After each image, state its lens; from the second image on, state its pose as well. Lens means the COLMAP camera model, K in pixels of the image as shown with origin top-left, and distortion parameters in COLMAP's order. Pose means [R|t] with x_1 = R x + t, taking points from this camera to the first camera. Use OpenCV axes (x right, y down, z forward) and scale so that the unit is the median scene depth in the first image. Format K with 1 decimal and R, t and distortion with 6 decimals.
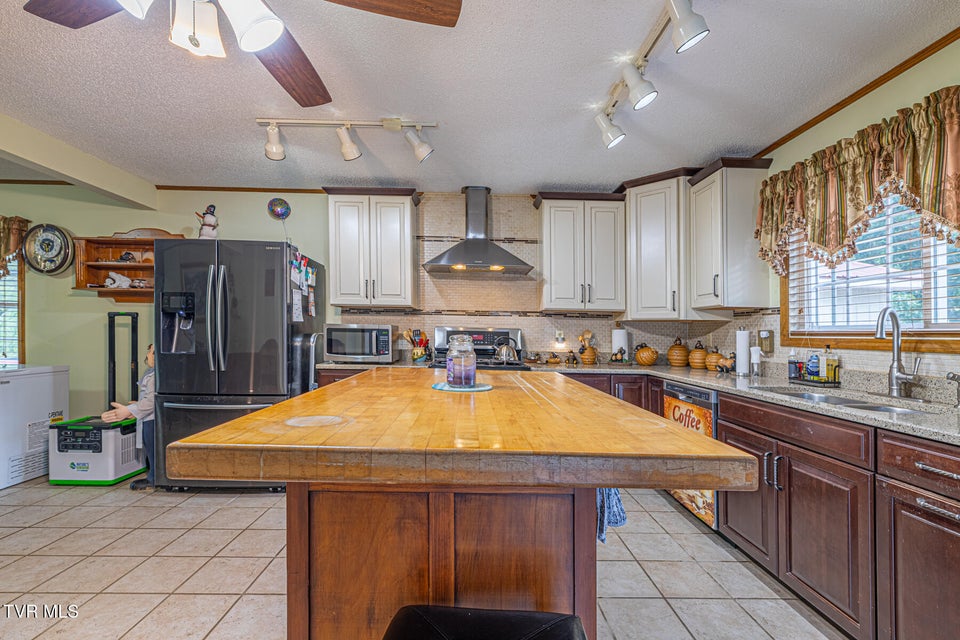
lens RADIAL K [[432.6, 0, 472.9], [0, 432.6, 331.4], [0, 0, 1]] dist [0.004463, -0.001535]
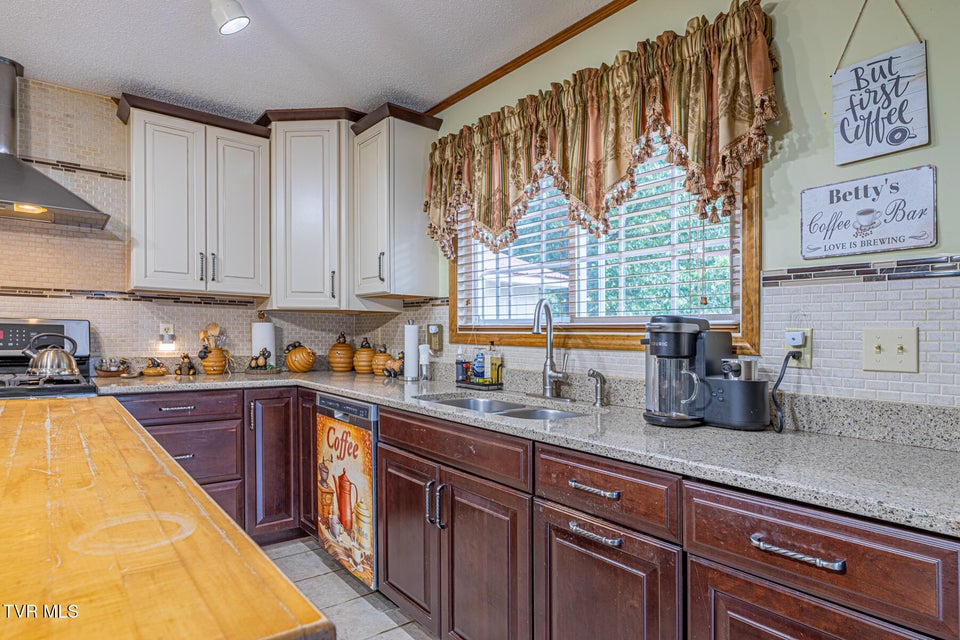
lens RADIAL K [[539.9, 0, 478.7], [0, 539.9, 326.9], [0, 0, 1]] dist [-0.001781, -0.000149]
pose [[0.793645, 0.003276, 0.608373, 0.119163], [-0.003713, 0.999993, -0.000540, 0.002641], [-0.608370, -0.001830, 0.793651, 0.134998]]
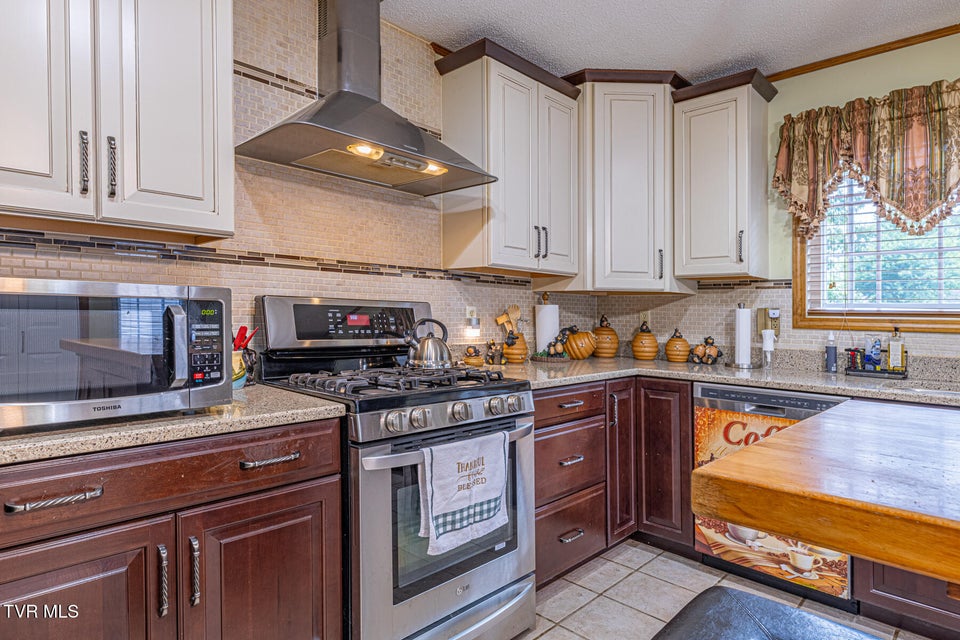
lens RADIAL K [[539.9, 0, 460.5], [0, 539.9, 308.4], [0, 0, 1]] dist [-0.001781, -0.000149]
pose [[0.705528, 0.001377, 0.708681, -0.432323], [-0.008136, 0.999948, 0.006156, -0.003847], [-0.708636, -0.010109, 0.705502, 0.748879]]
